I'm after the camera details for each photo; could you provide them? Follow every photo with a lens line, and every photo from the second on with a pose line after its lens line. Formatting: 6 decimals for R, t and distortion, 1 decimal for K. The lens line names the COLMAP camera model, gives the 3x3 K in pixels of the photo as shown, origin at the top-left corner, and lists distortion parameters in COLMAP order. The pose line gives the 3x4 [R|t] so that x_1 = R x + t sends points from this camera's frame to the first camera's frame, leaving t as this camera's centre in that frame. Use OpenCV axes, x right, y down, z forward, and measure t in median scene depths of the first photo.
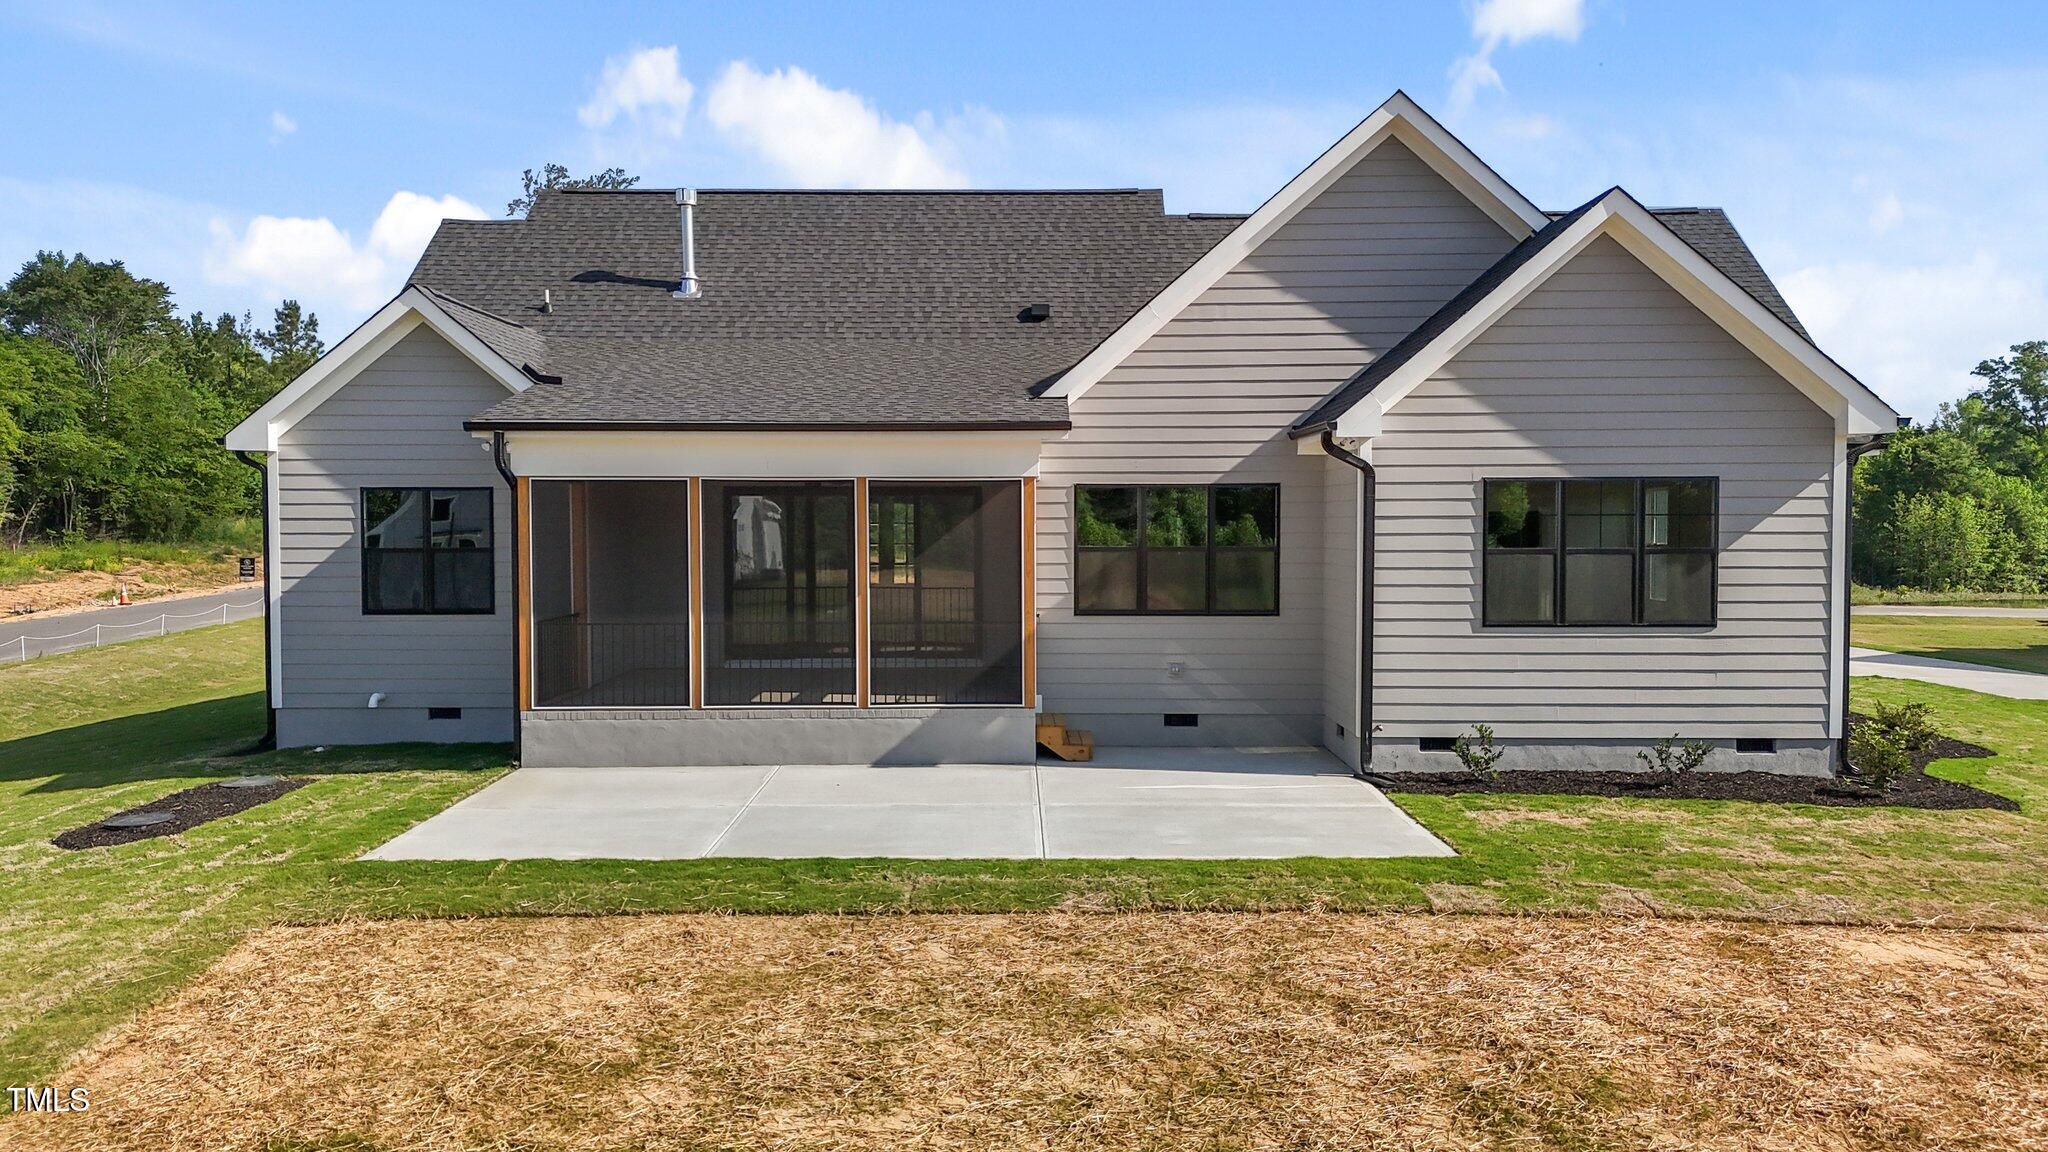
lens RADIAL K [[1510.9, 0, 1024.0], [0, 1510.9, 576.0], [0, 0, 1]] dist [0.086596, -0.099124]
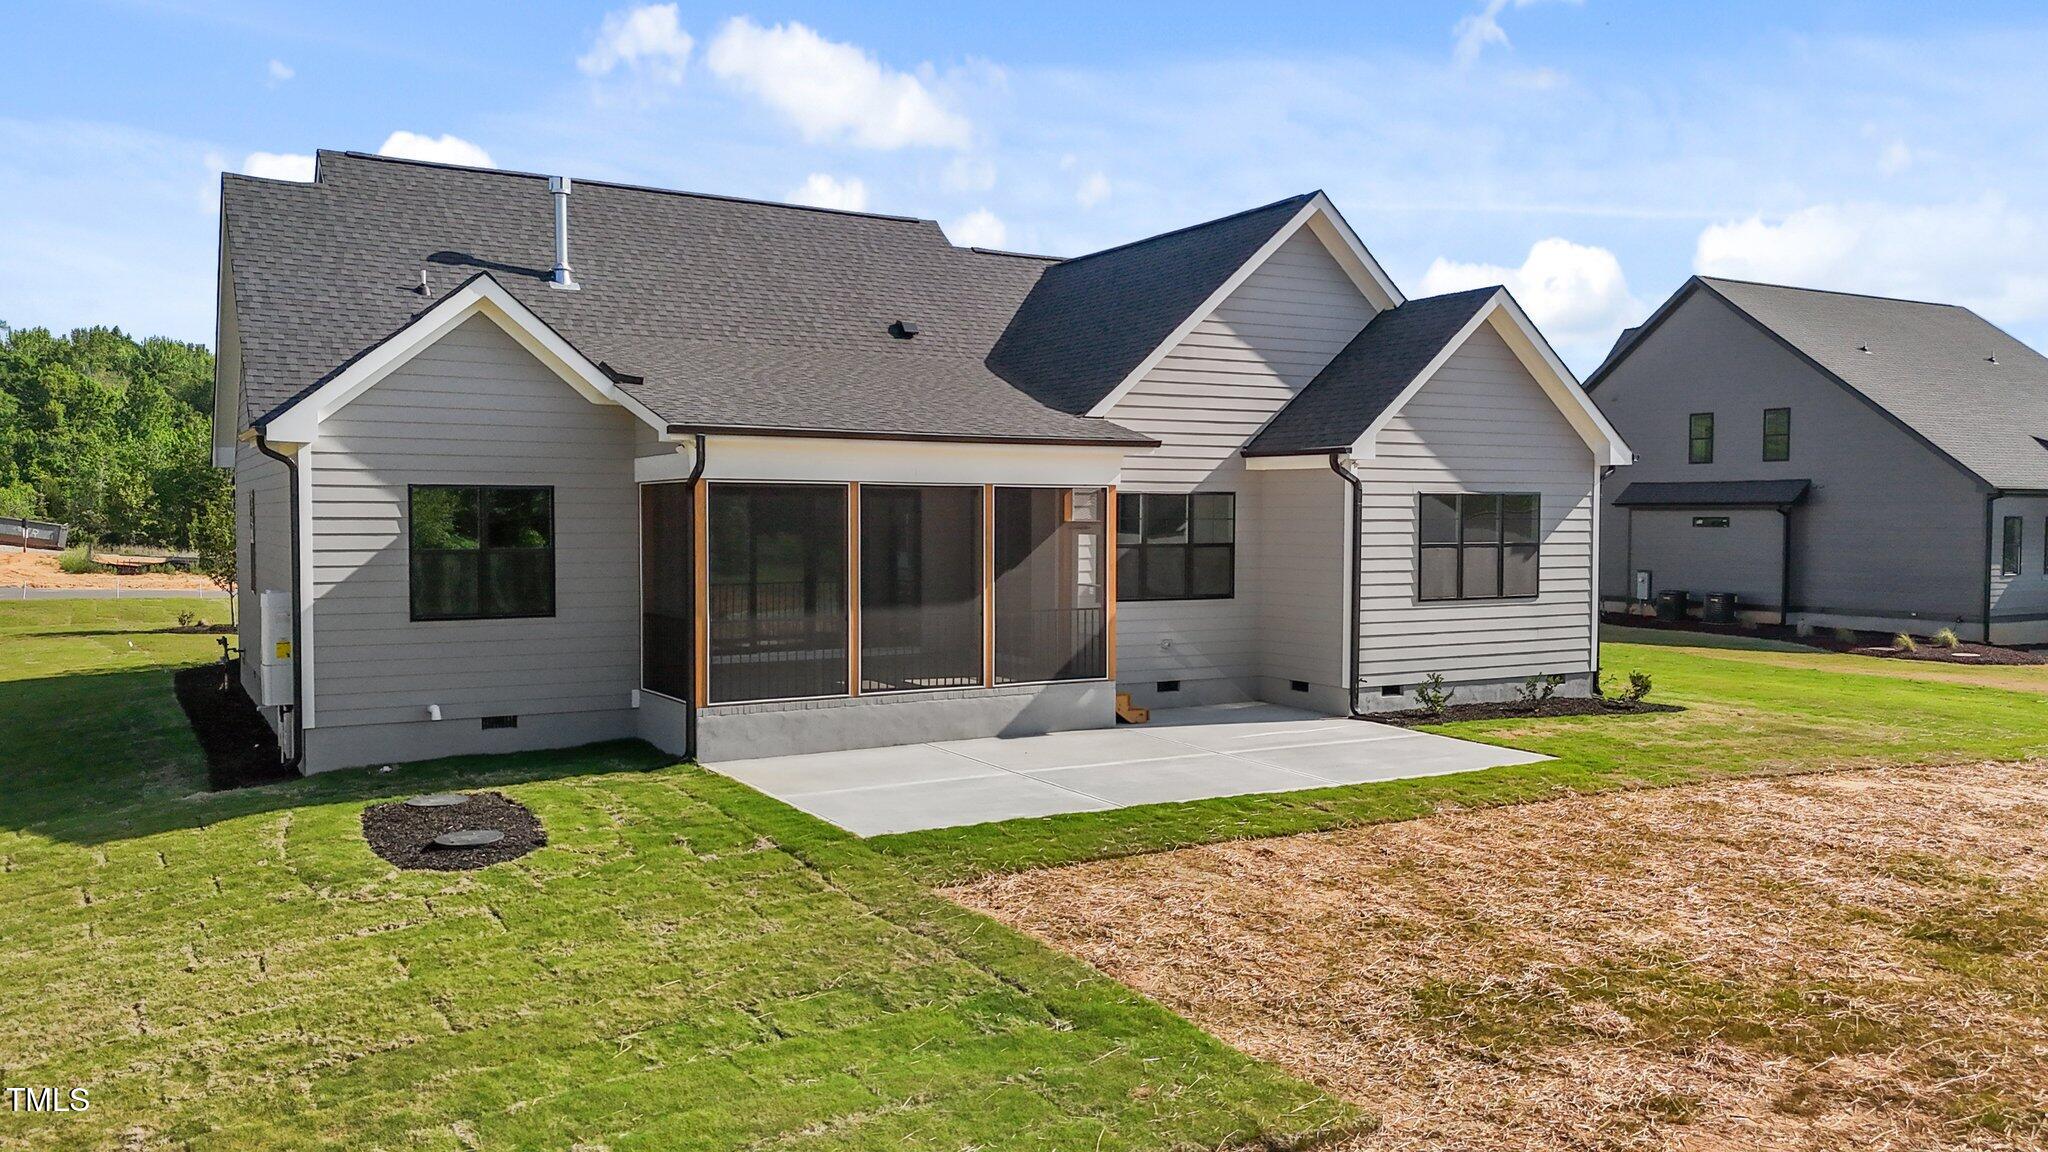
lens RADIAL K [[1522.3, 0, 1026.7], [0, 1522.3, 581.5], [0, 0, 1]] dist [0.093392, -0.109127]
pose [[0.860475, -0.018366, 0.509162, -0.659892], [0.014576, 0.999828, 0.011432, -0.004831], [-0.509285, -0.002415, 0.860595, 0.006998]]
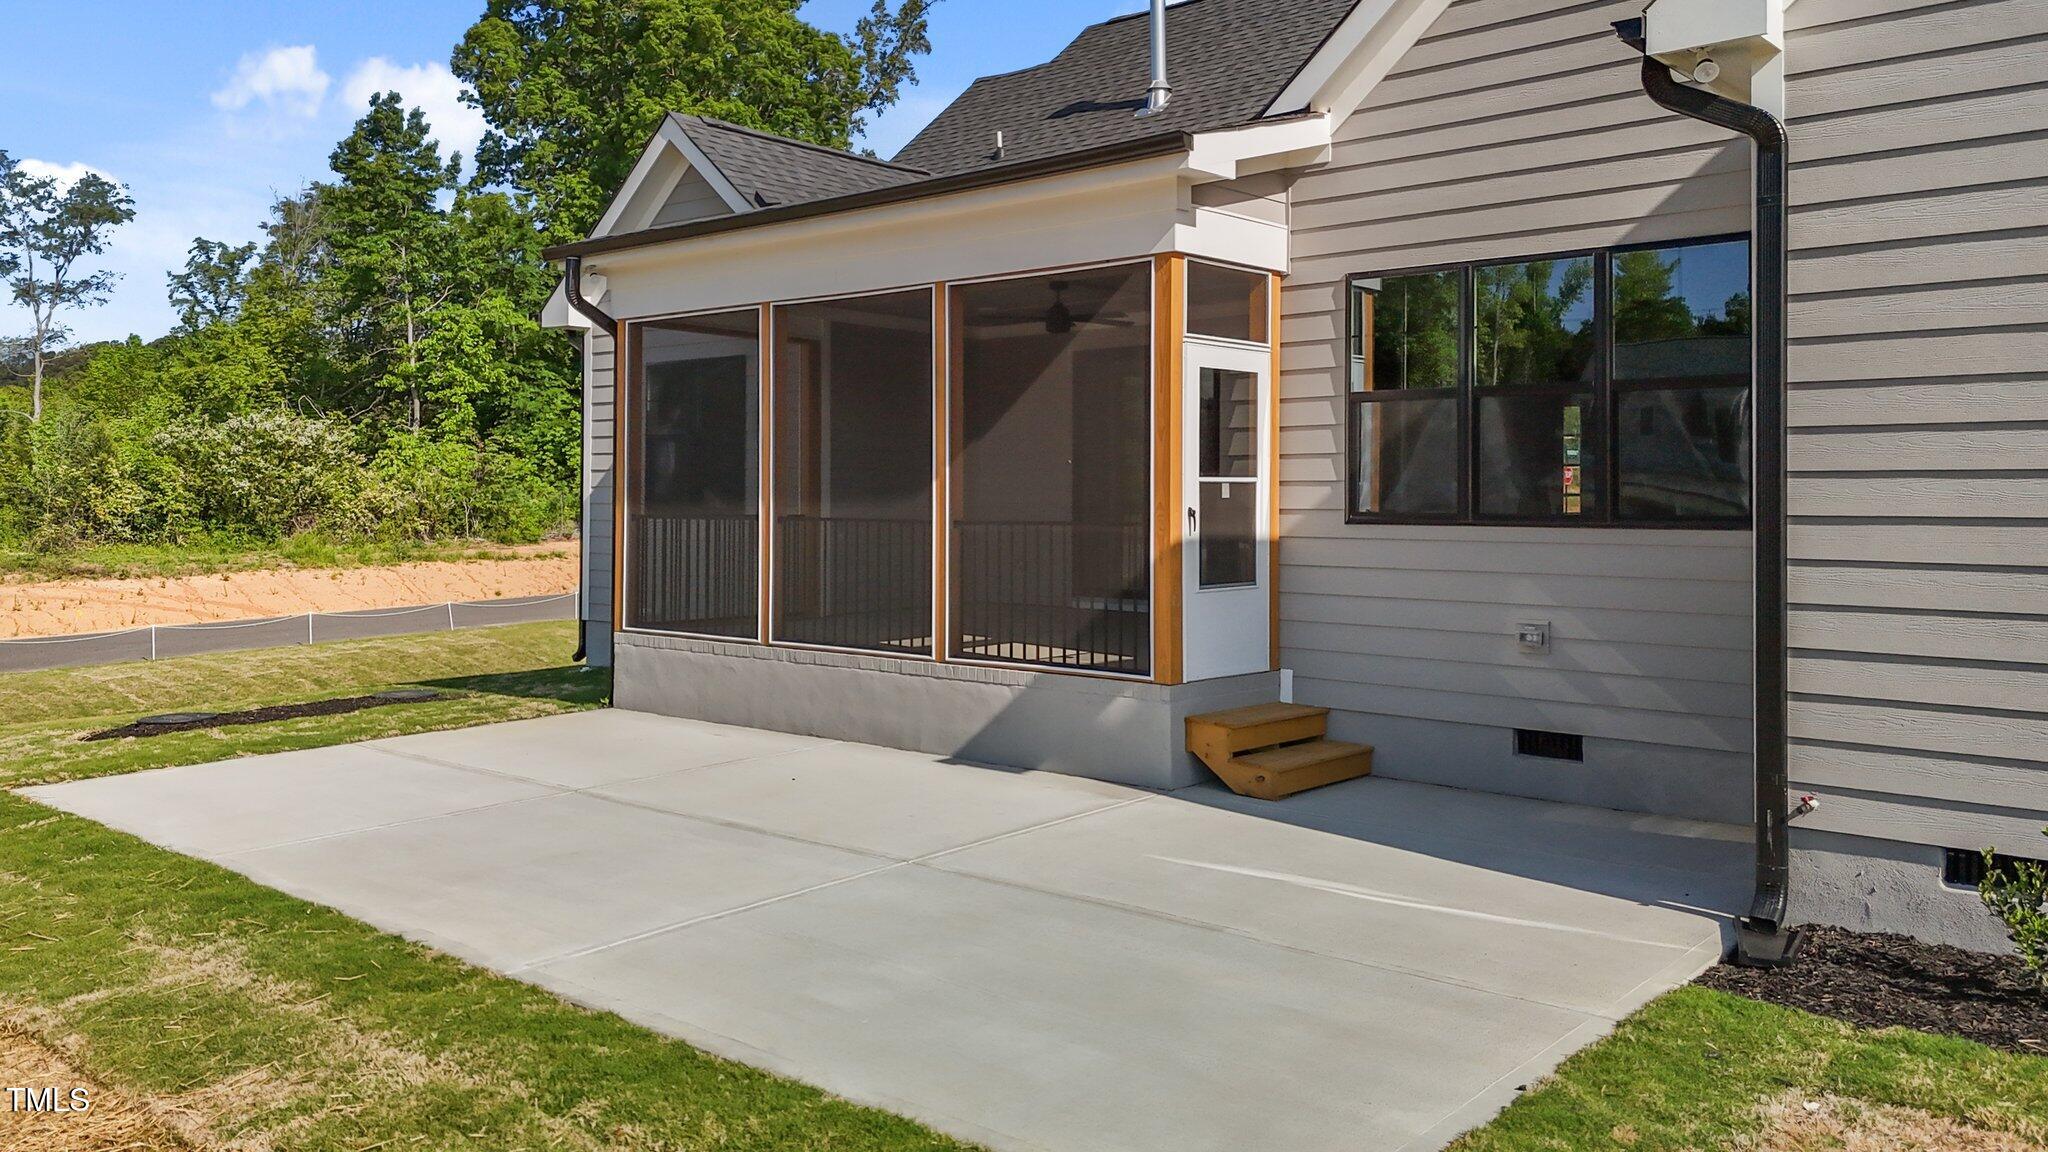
lens RADIAL K [[1568.2, 0, 1015.0], [0, 1568.2, 486.3], [0, 0, 1]] dist [0.034026, -0.000537]
pose [[0.748709, -0.002331, -0.662895, 0.332219], [-0.030387, 0.998822, -0.037832, 0.040077], [0.662202, 0.048469, 0.747756, 0.547433]]
